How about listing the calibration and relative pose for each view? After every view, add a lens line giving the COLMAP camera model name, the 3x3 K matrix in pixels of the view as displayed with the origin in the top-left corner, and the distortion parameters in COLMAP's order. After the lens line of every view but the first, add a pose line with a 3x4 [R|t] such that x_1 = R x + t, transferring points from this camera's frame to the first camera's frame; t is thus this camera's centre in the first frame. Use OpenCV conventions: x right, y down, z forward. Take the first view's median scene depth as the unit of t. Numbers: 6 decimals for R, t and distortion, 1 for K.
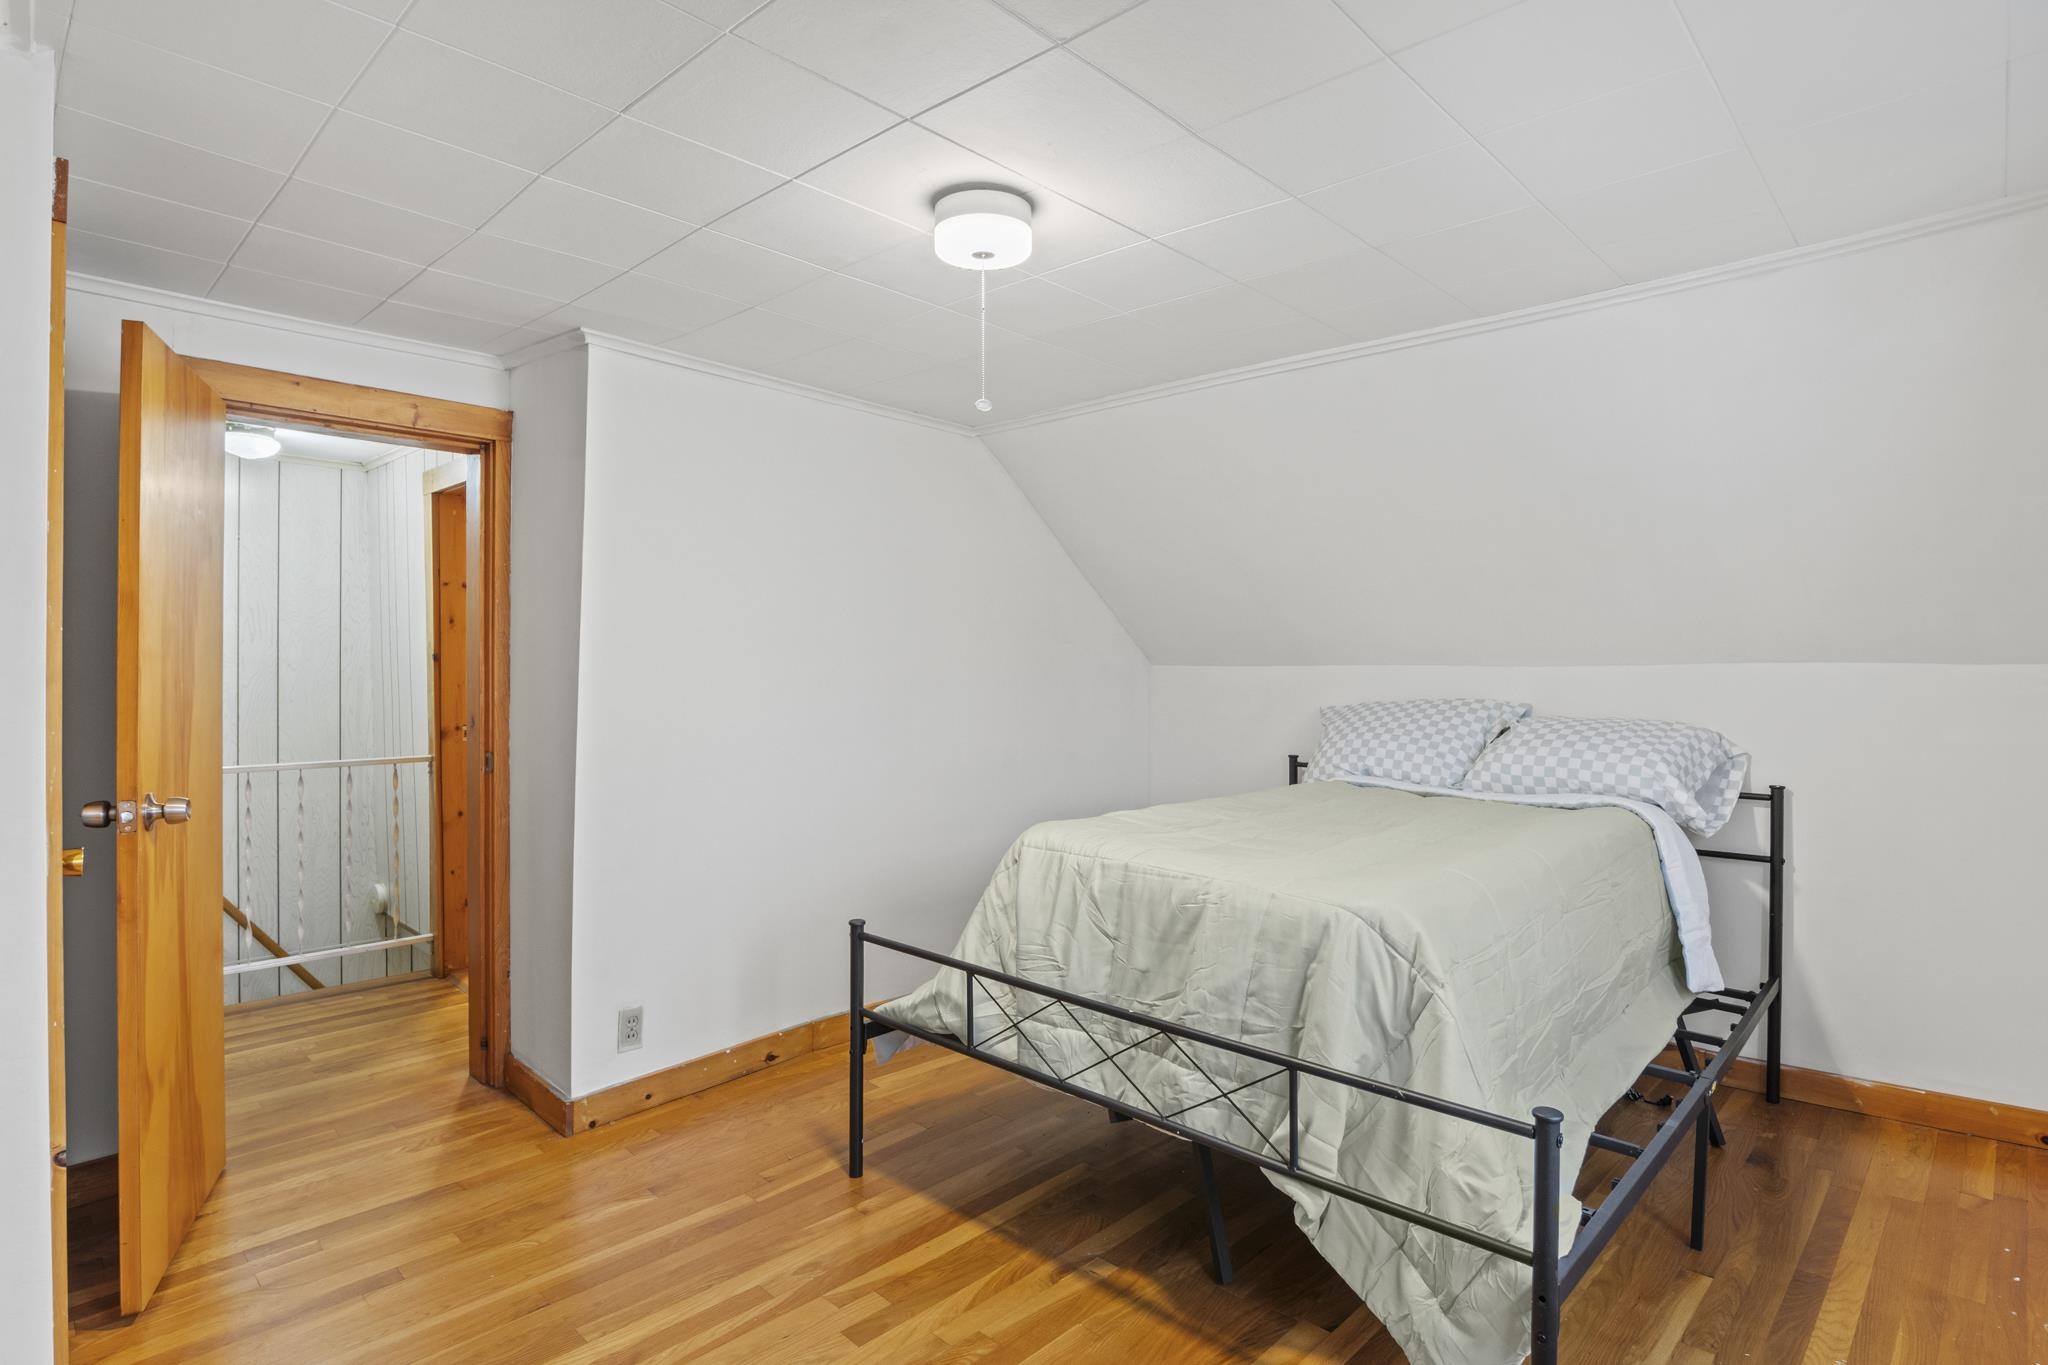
lens RADIAL K [[1013.9, 0, 1016.3], [0, 1013.9, 677.3], [0, 0, 1]] dist [-0.022614, -0.001647]
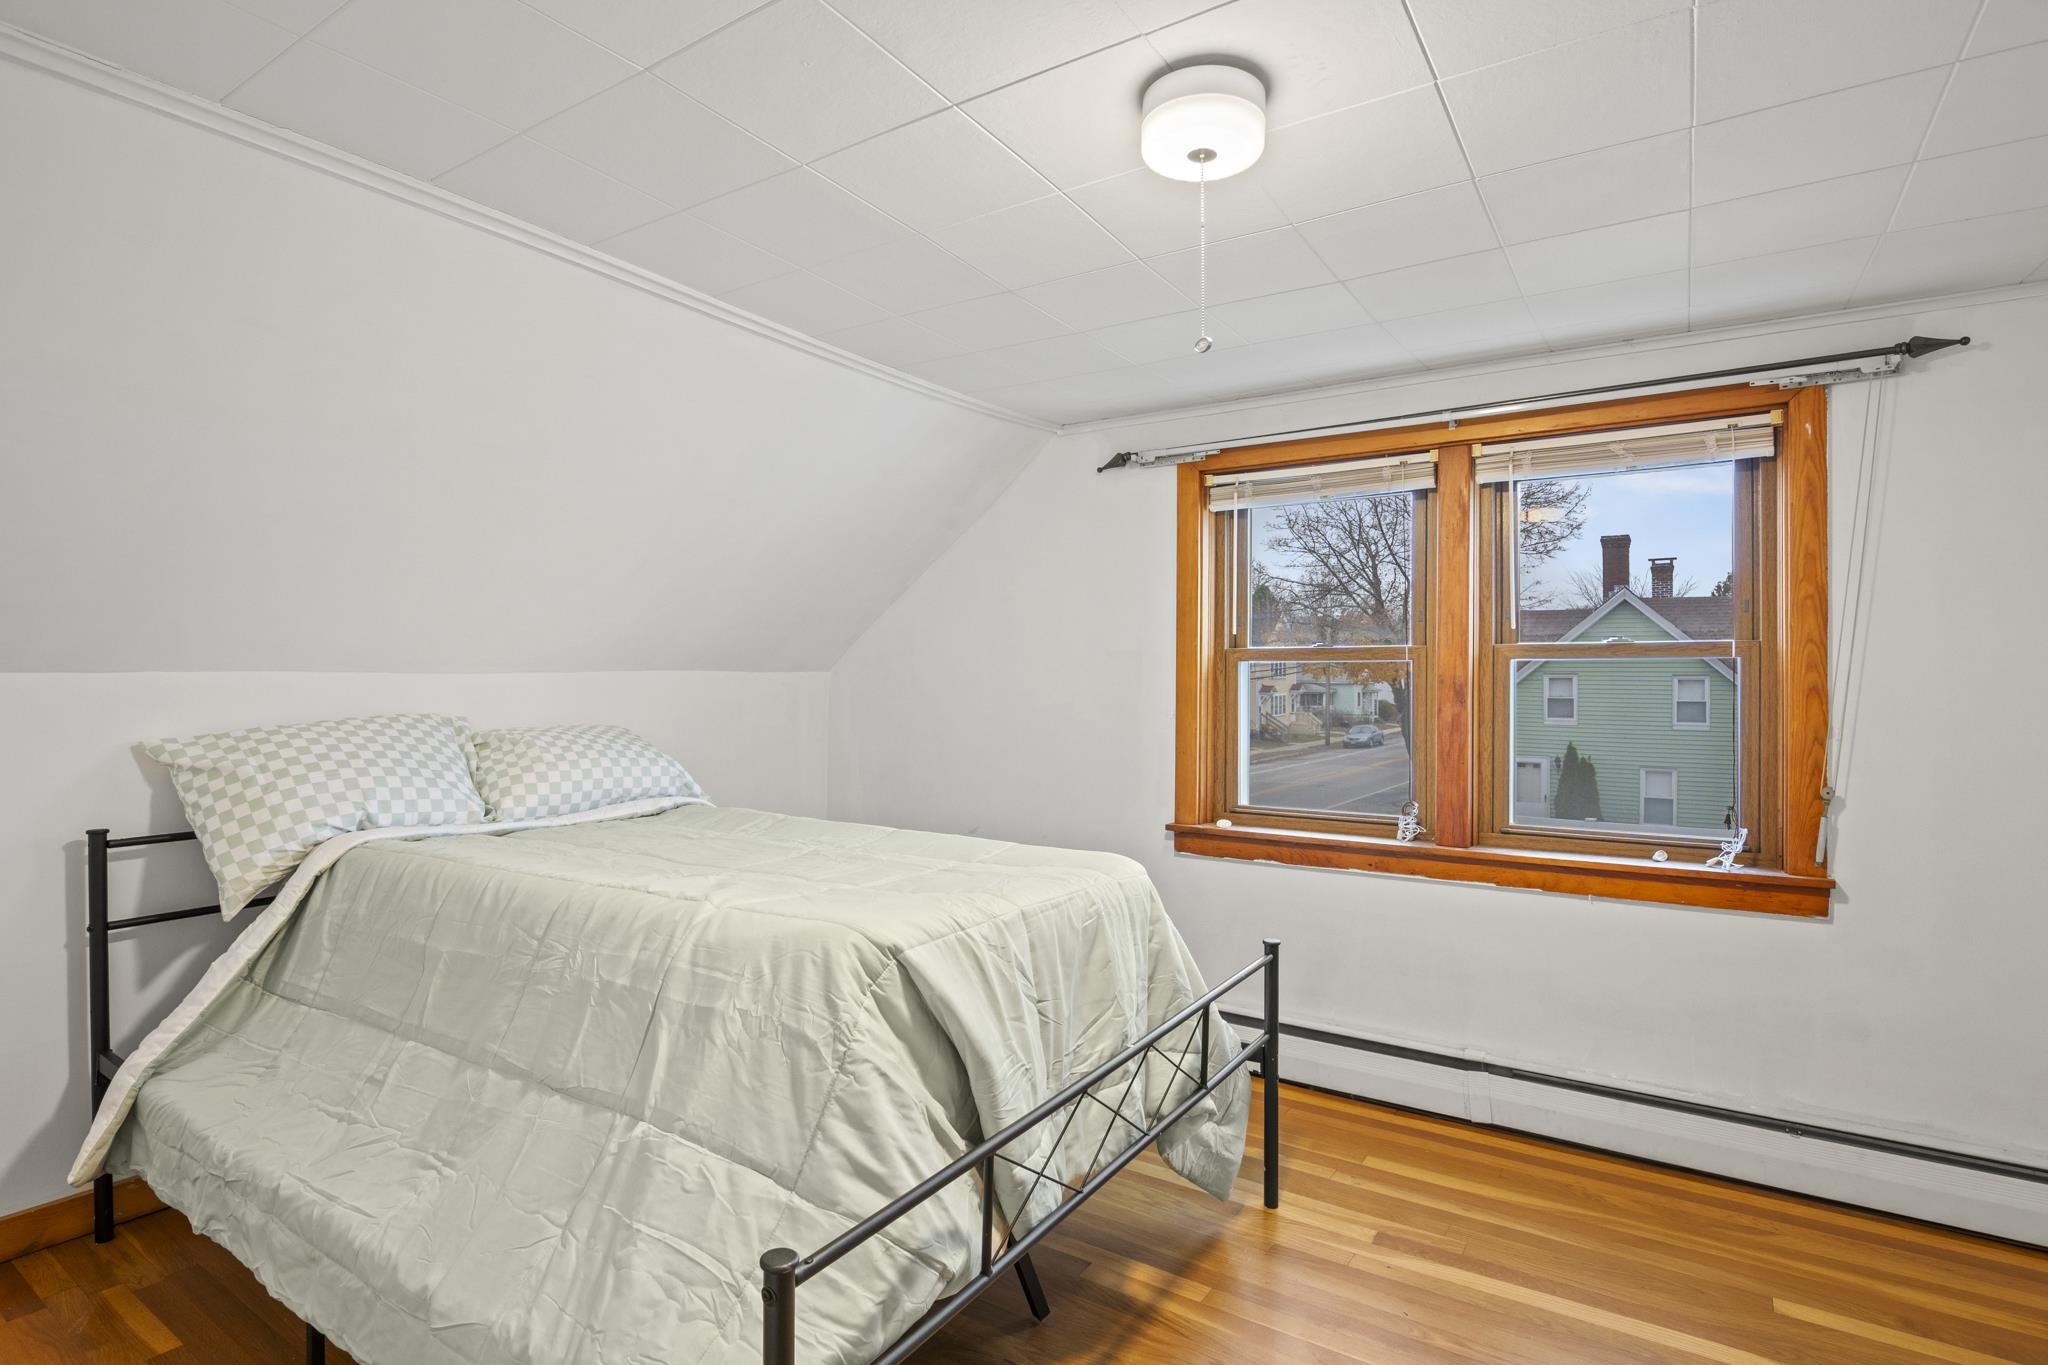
lens RADIAL K [[1065.8, 0, 968.3], [0, 1065.8, 684.3], [0, 0, 1]] dist [-0.000479, -0.000407]
pose [[-0.181644, -0.010370, 0.983310, -0.523302], [0.004581, 0.999925, 0.011391, -0.010308], [-0.983354, 0.006574, -0.181583, 0.841075]]
